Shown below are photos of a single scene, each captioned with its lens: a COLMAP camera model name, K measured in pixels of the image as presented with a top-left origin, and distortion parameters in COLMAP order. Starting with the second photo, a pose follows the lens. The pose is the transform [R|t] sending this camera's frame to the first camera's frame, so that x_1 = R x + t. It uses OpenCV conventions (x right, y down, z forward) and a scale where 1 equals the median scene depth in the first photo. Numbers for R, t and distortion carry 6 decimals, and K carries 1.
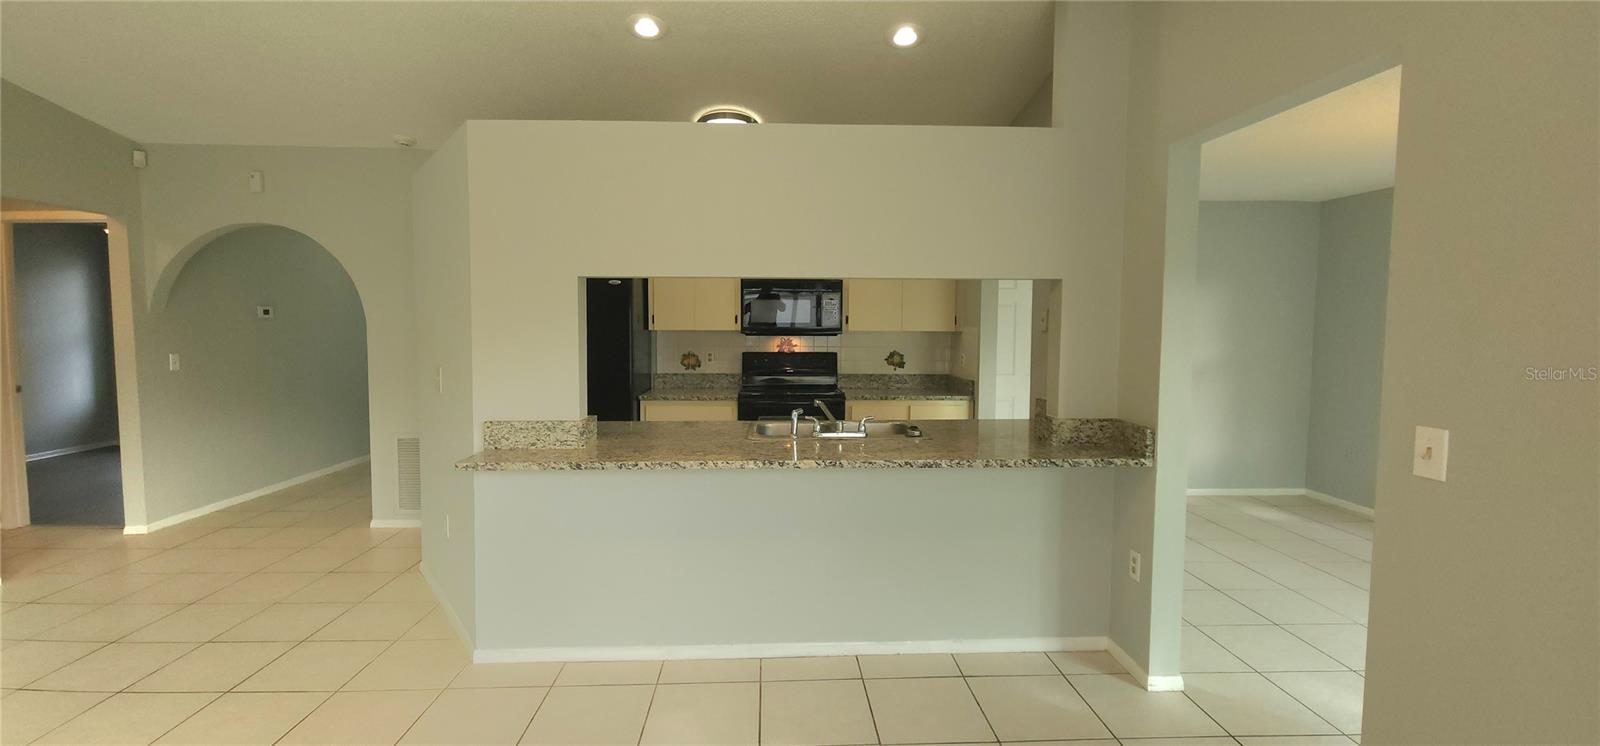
lens RADIAL K [[653.0, 0, 801.9], [0, 653.0, 356.8], [0, 0, 1]] dist [-0.002487, -0.000815]
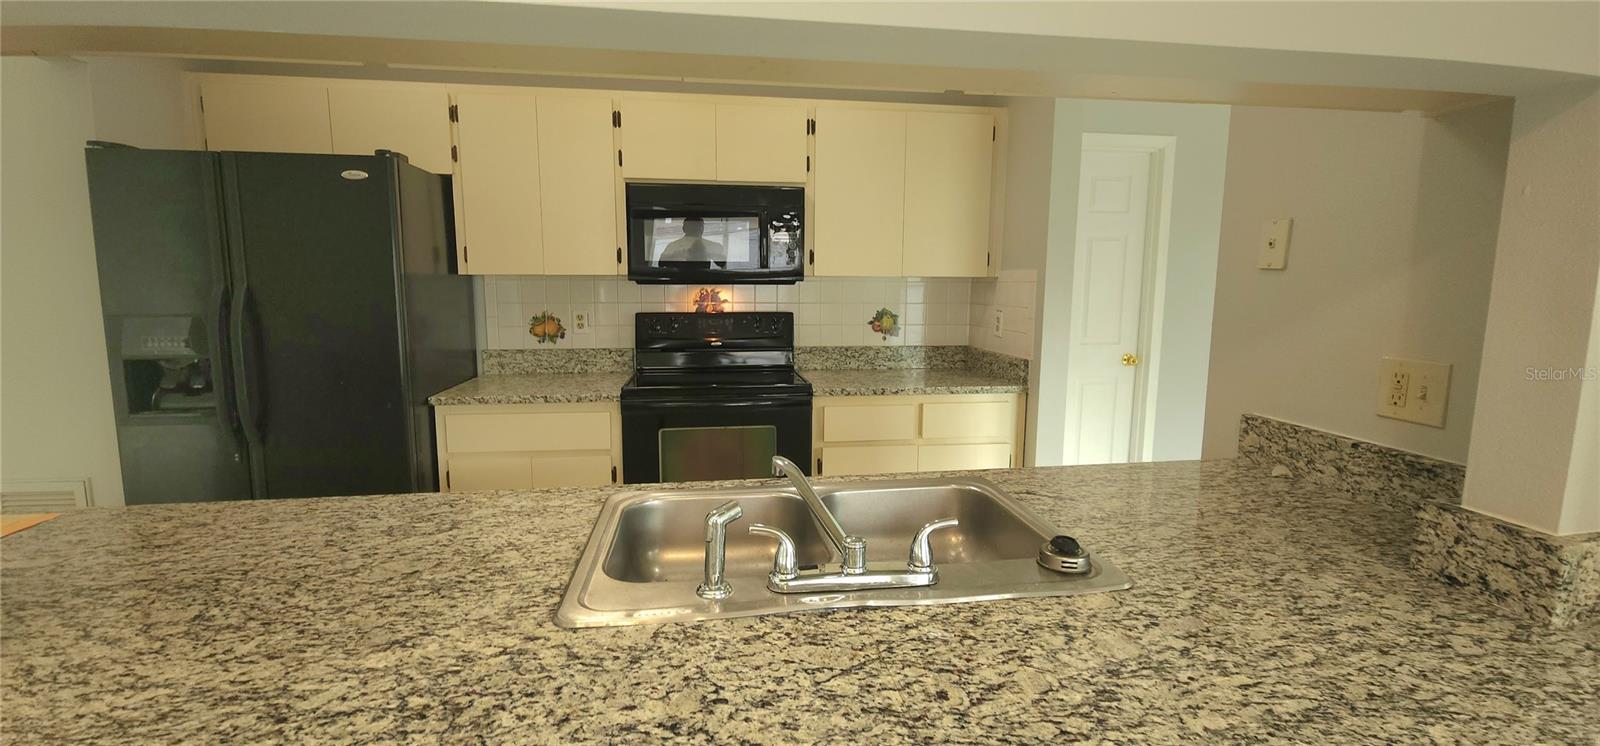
lens RADIAL K [[653.0, 0, 801.9], [0, 653.0, 356.8], [0, 0, 1]] dist [-0.002487, -0.000815]
pose [[0.995052, -0.012232, 0.098598, 0.000884], [0.005143, 0.997403, 0.071833, -0.009072], [-0.099221, -0.070970, 0.992531, 0.395393]]
